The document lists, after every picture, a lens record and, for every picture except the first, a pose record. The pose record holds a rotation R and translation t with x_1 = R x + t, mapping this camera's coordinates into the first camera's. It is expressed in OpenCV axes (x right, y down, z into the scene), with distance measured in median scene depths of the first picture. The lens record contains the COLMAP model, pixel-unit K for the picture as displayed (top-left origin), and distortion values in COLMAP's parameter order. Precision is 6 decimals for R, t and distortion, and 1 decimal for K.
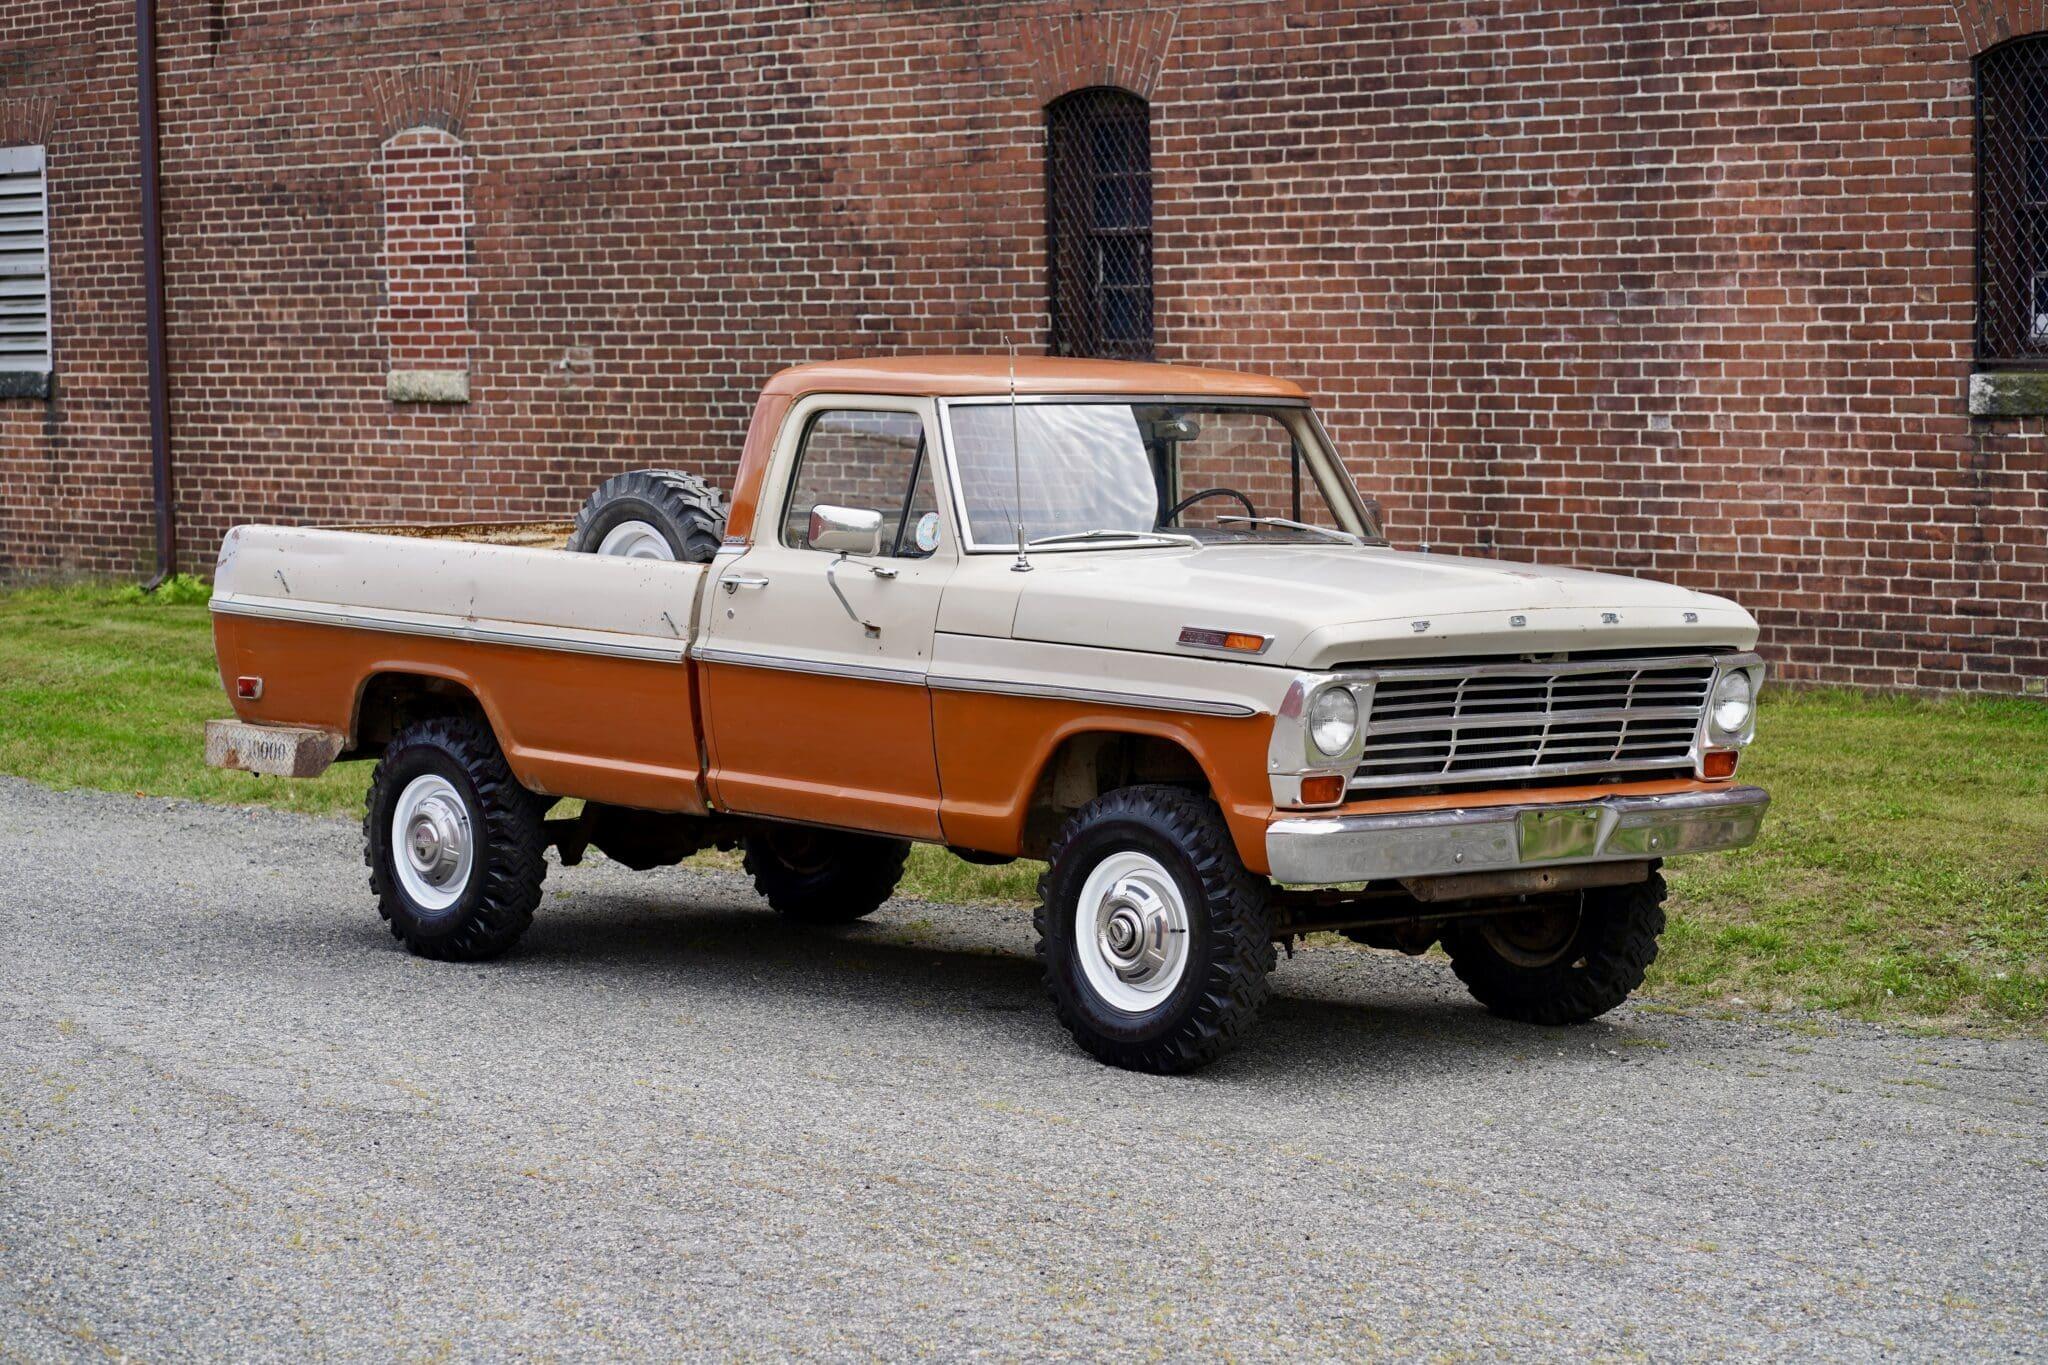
lens RADIAL K [[4953.5, 0, 1029.1], [0, 4953.5, 725.2], [0, 0, 1]] dist [0.001650, 0.000000]
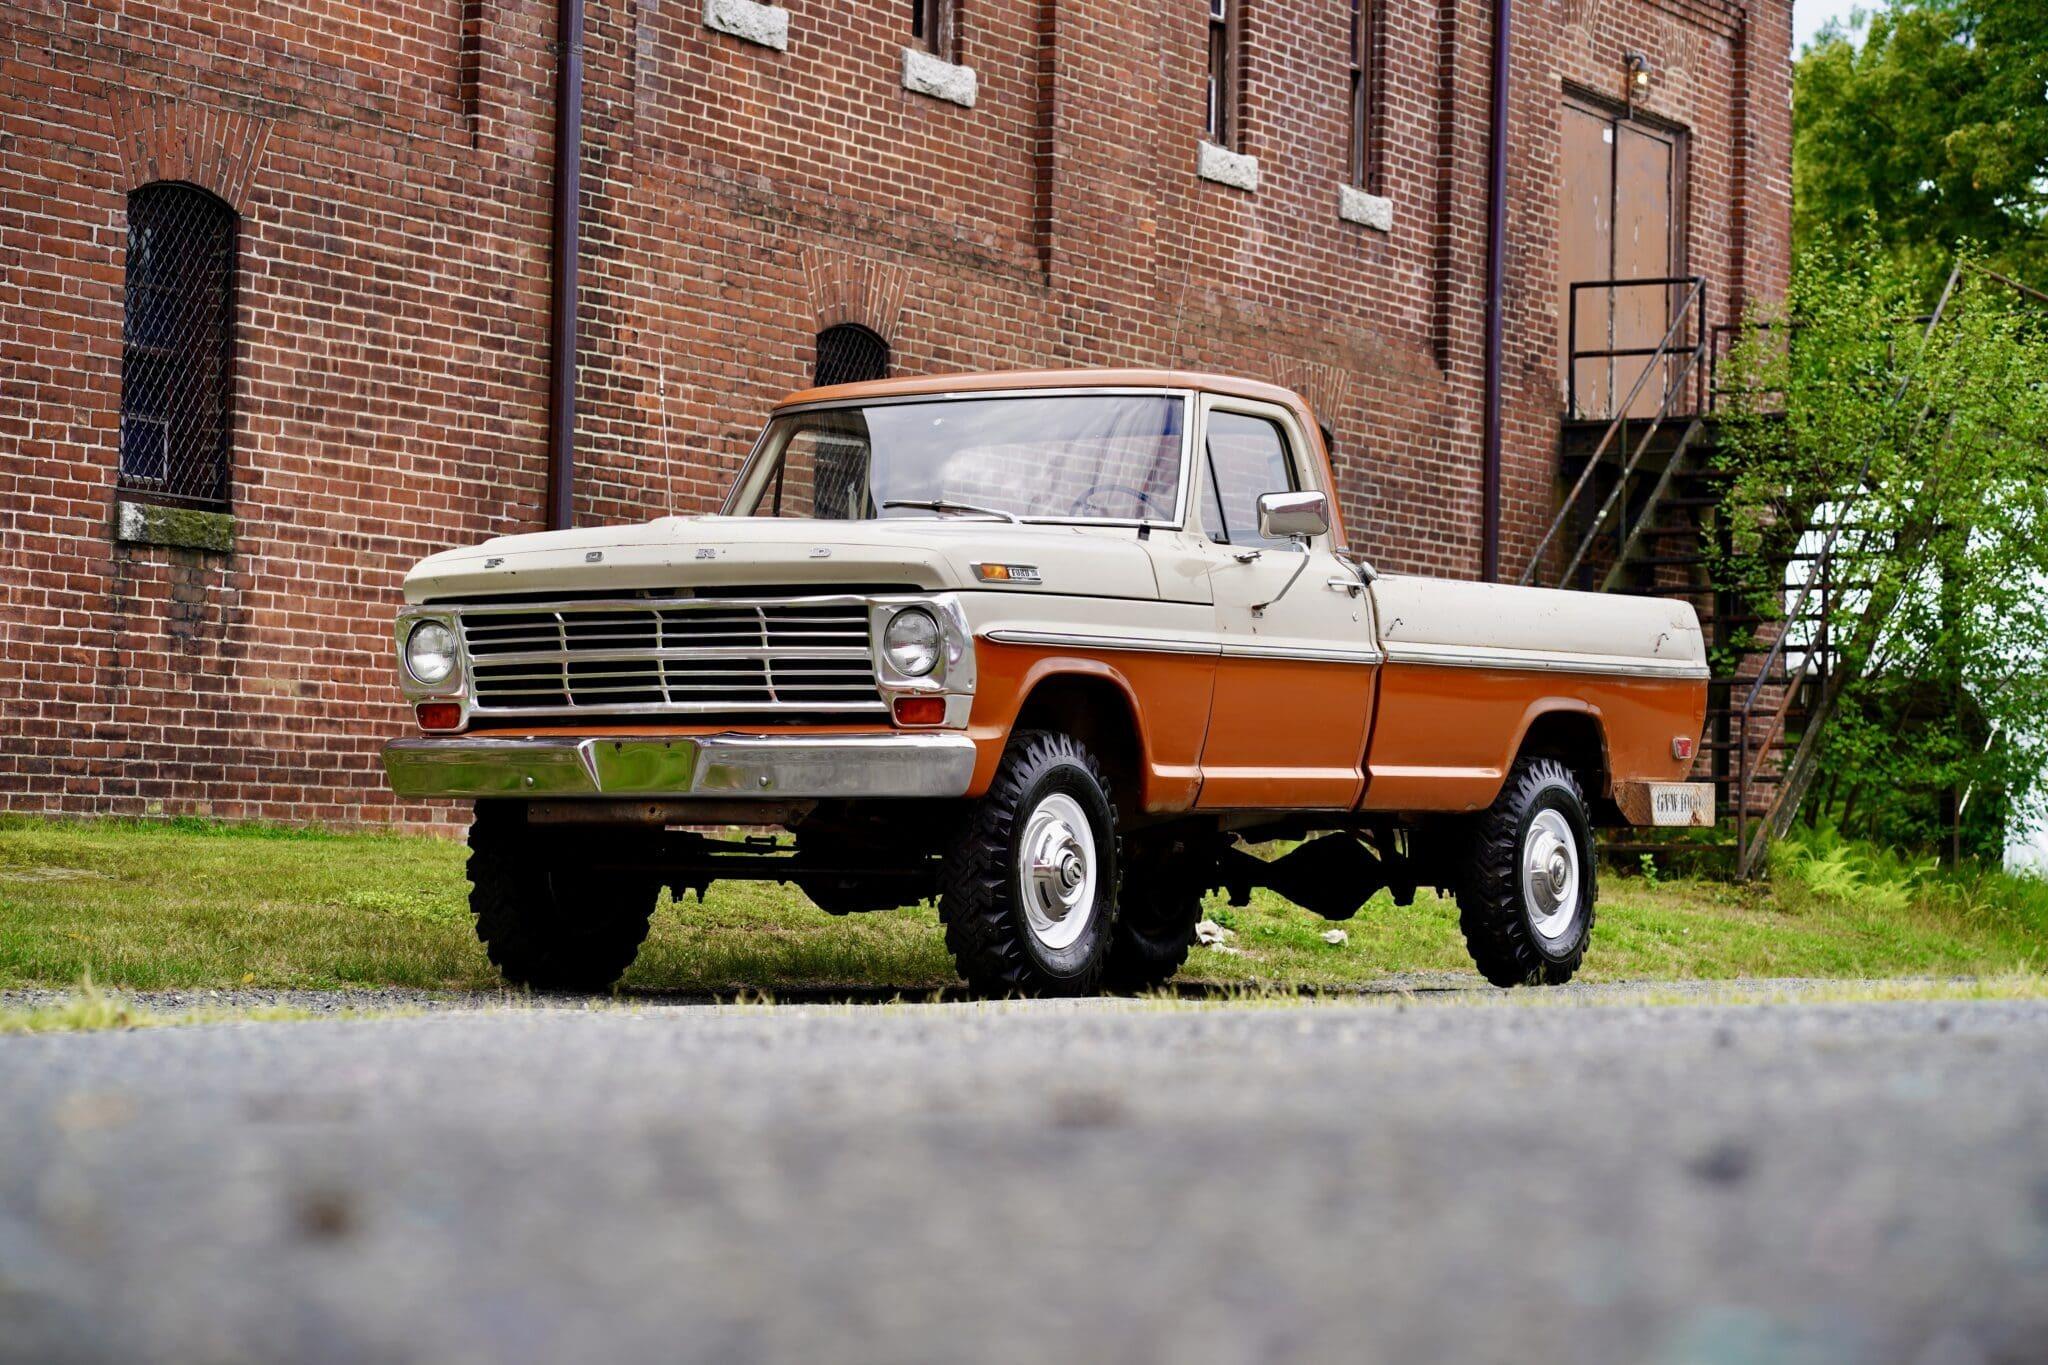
lens RADIAL K [[4896.5, 0, 1122.9], [0, 4896.5, 697.3], [0, 0, 1]] dist [-0.045401, 0.000000]
pose [[-0.322381, 0.048660, 0.945359, -0.777246], [0.075428, 0.996823, -0.025587, 0.009838], [-0.943600, 0.063057, -0.325027, 1.074649]]
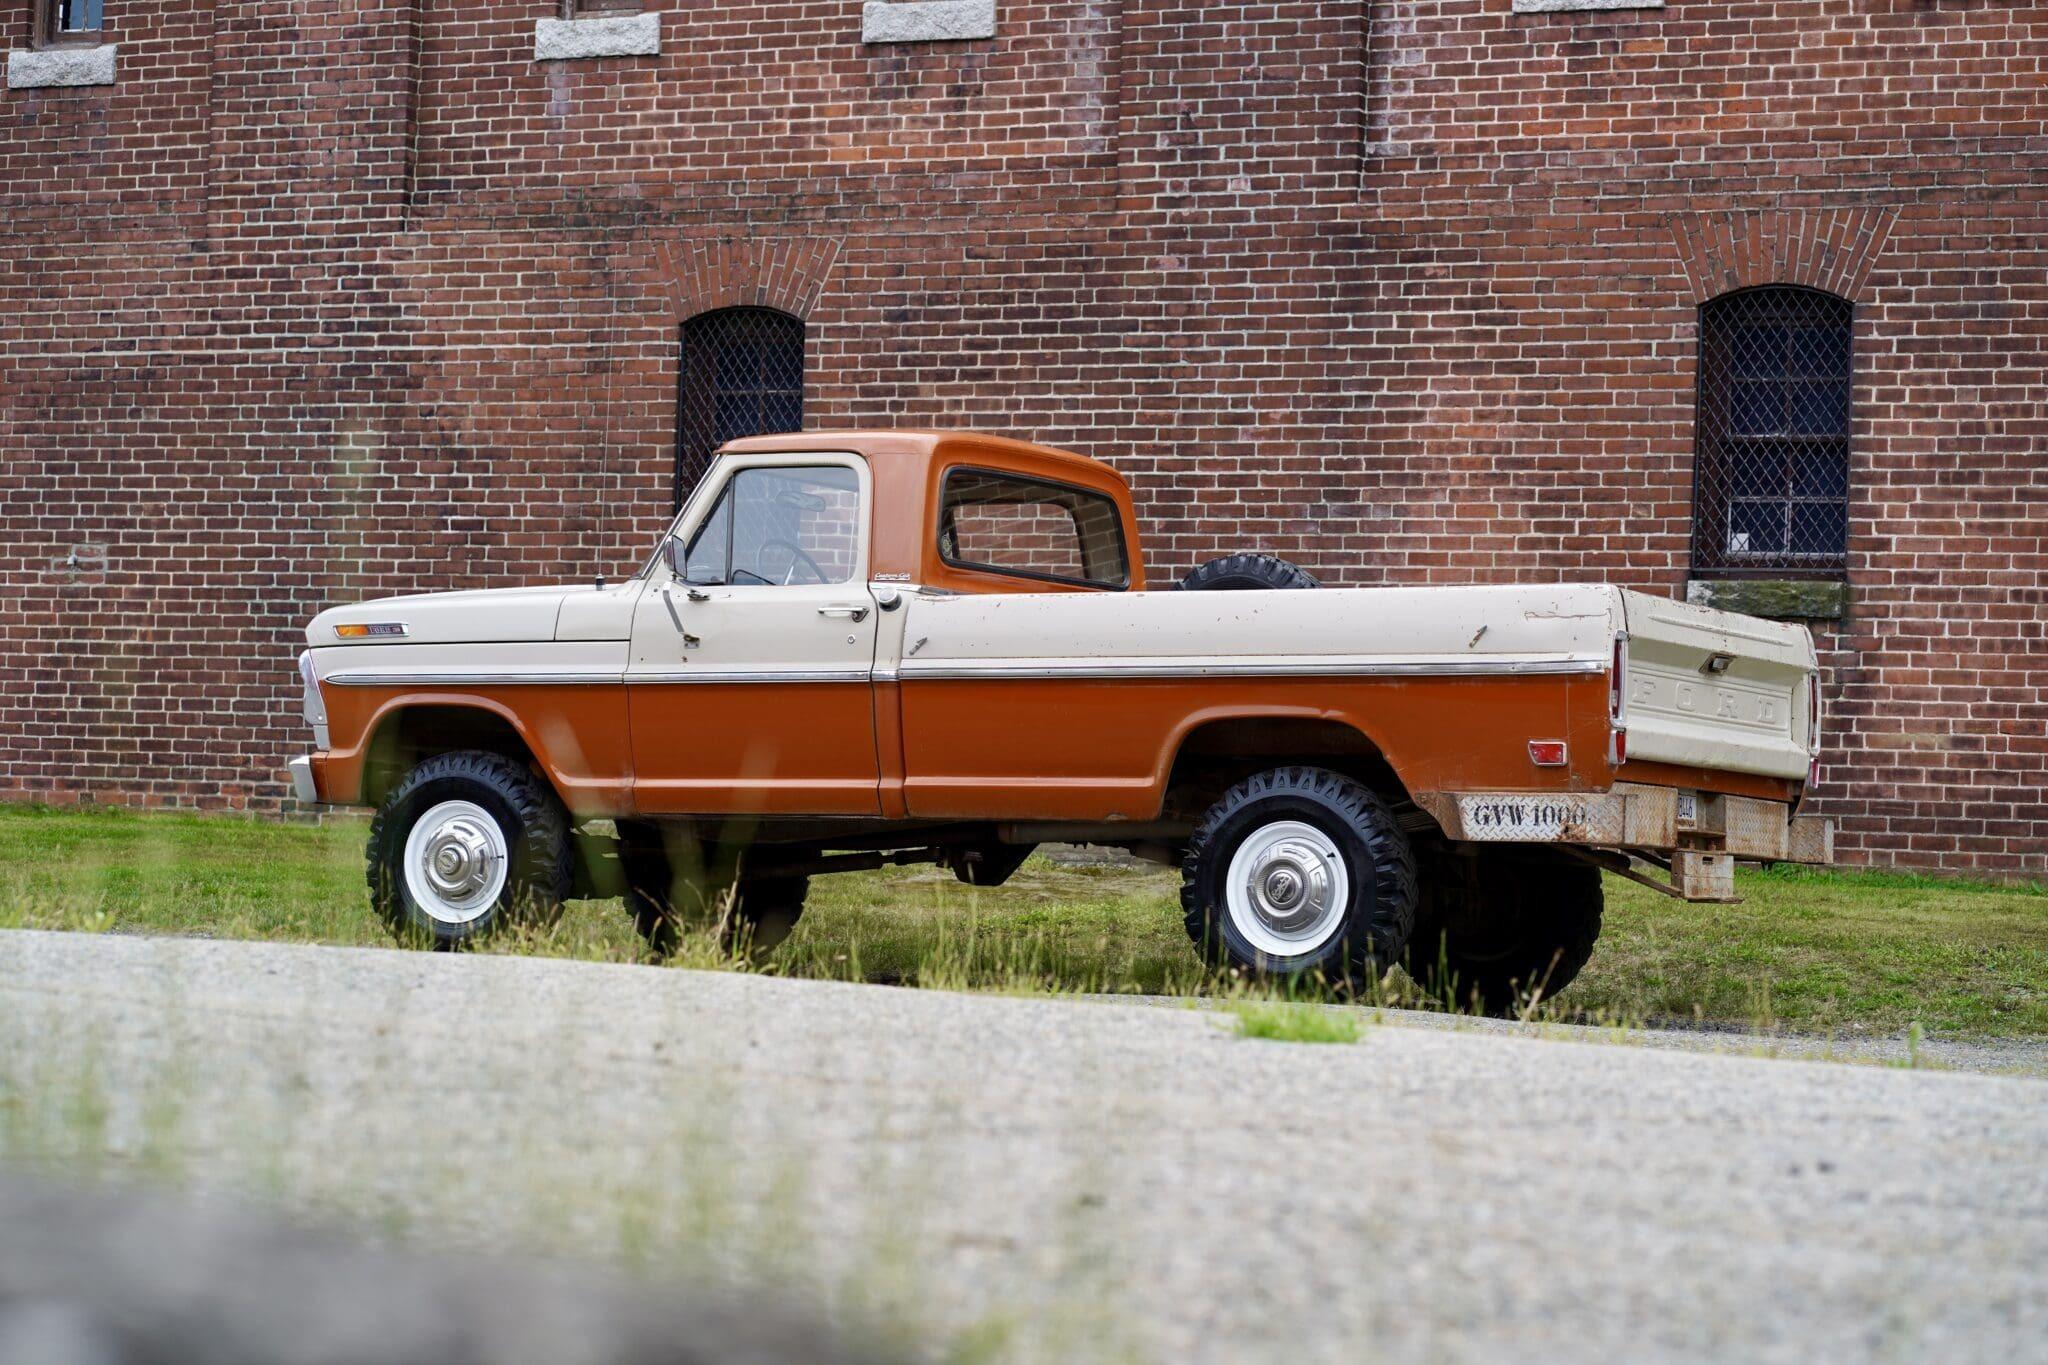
lens RADIAL K [[4953.5, 0, 1028.7], [0, 4953.5, 715.9], [0, 0, 1]] dist [0.001650, 0.000000]
pose [[0.934975, 0.059218, 0.349736, -0.330450], [-0.019253, 0.992985, -0.116664, 0.091068], [-0.354191, 0.102344, 0.929556, -0.003137]]
